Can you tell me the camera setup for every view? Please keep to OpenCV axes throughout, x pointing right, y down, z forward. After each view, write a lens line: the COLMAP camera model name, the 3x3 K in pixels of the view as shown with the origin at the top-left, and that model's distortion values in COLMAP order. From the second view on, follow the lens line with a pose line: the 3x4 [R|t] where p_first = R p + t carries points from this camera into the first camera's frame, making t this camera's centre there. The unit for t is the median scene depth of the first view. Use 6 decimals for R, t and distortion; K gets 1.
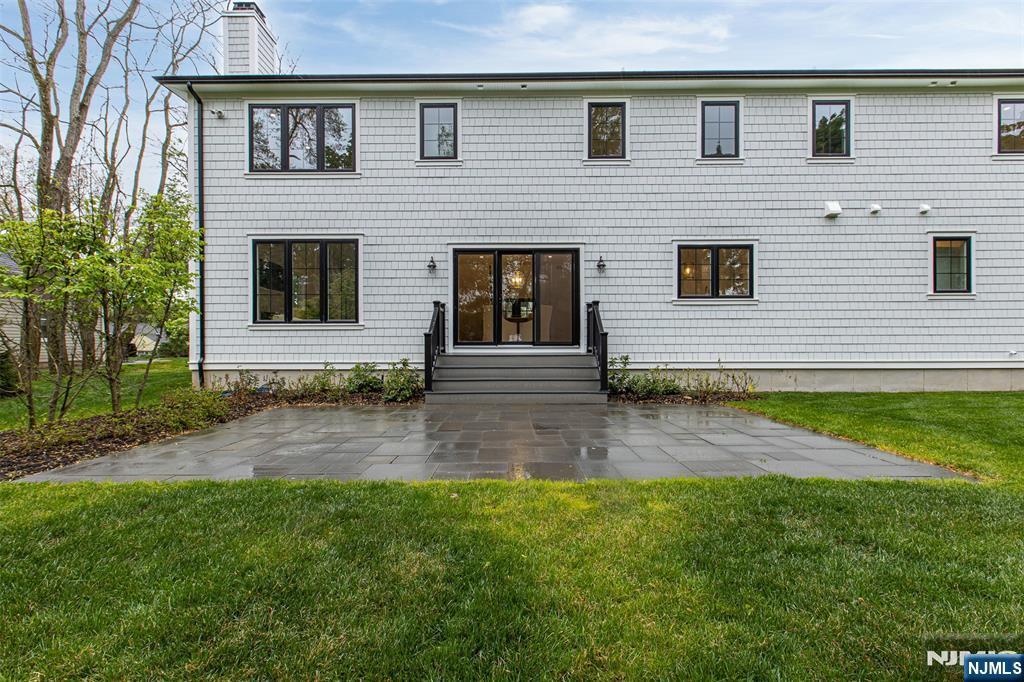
lens RADIAL K [[871.3, 0, 512.3], [0, 871.3, 398.9], [0, 0, 1]] dist [0.001580, -0.002086]
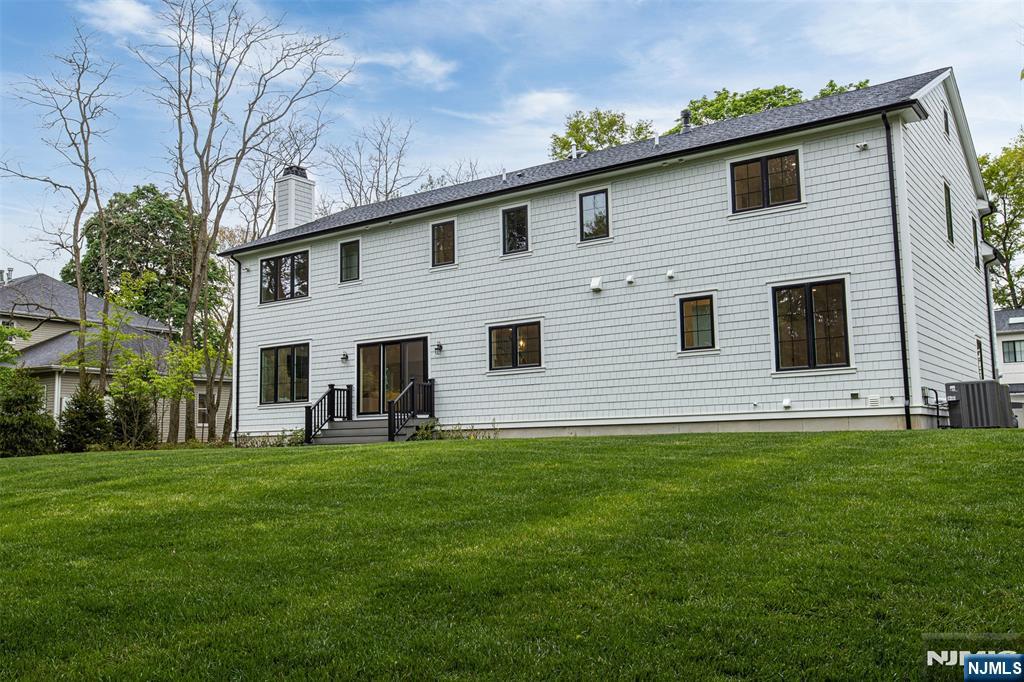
lens RADIAL K [[900.6, 0, 512.0], [0, 900.6, 341.0], [0, 0, 1]] dist [-0.042428, -0.000093]
pose [[0.822117, -0.079690, -0.563714, 0.928898], [0.012253, 0.992402, -0.122423, -0.001858], [0.569187, 0.093738, 0.816847, -0.013702]]
